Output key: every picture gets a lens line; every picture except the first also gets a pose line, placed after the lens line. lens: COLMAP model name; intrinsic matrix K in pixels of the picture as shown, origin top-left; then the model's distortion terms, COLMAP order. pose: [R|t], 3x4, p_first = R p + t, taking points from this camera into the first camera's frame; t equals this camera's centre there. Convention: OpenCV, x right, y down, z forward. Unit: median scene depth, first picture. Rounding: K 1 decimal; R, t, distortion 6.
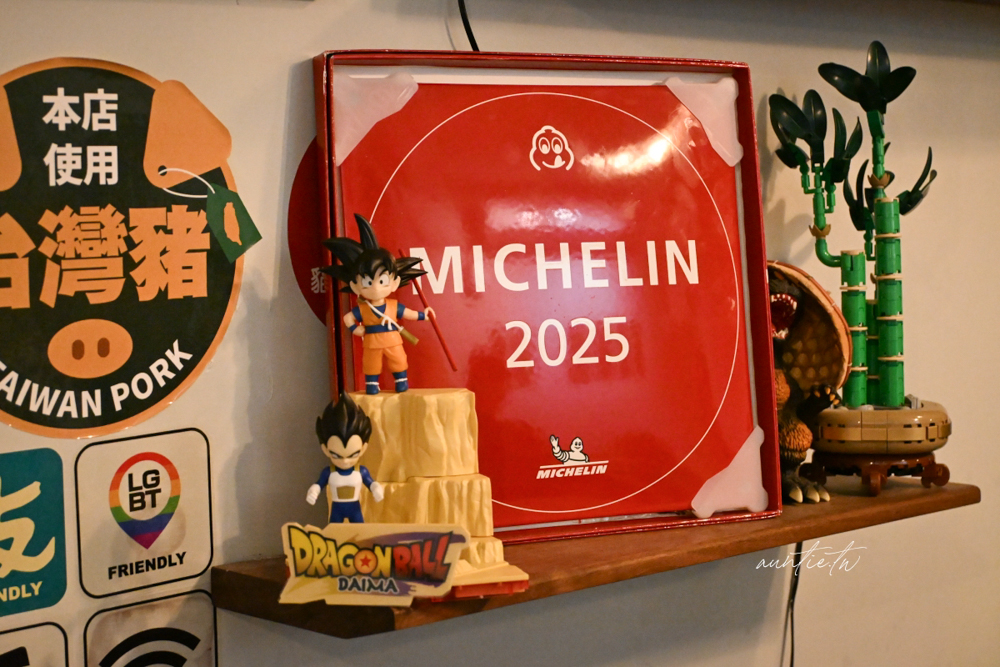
lens RADIAL K [[1815.5, 0, 500.0], [0, 1815.5, 333.5], [0, 0, 1]] dist [0.009122, 0.000000]
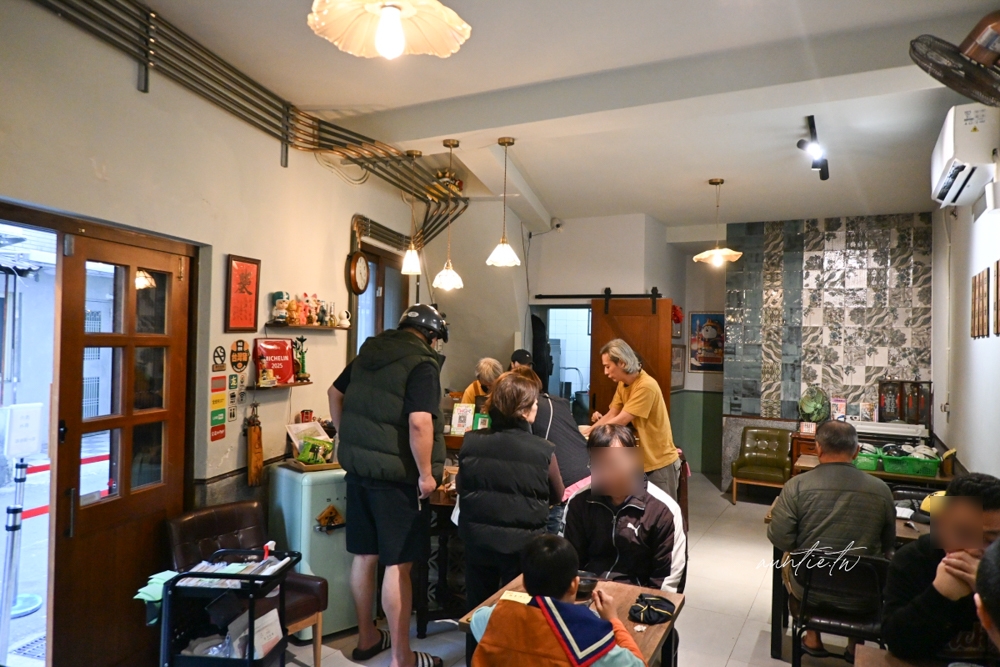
lens RADIAL K [[706.2, 0, 500.1], [0, 706.2, 335.6], [0, 0, 1]] dist [-0.008440, -0.003448]
pose [[0.817329, 0.025065, 0.575625, -1.214033], [0.021796, 0.996993, -0.074362, 0.157104], [-0.575758, 0.073325, 0.814325, -2.958771]]
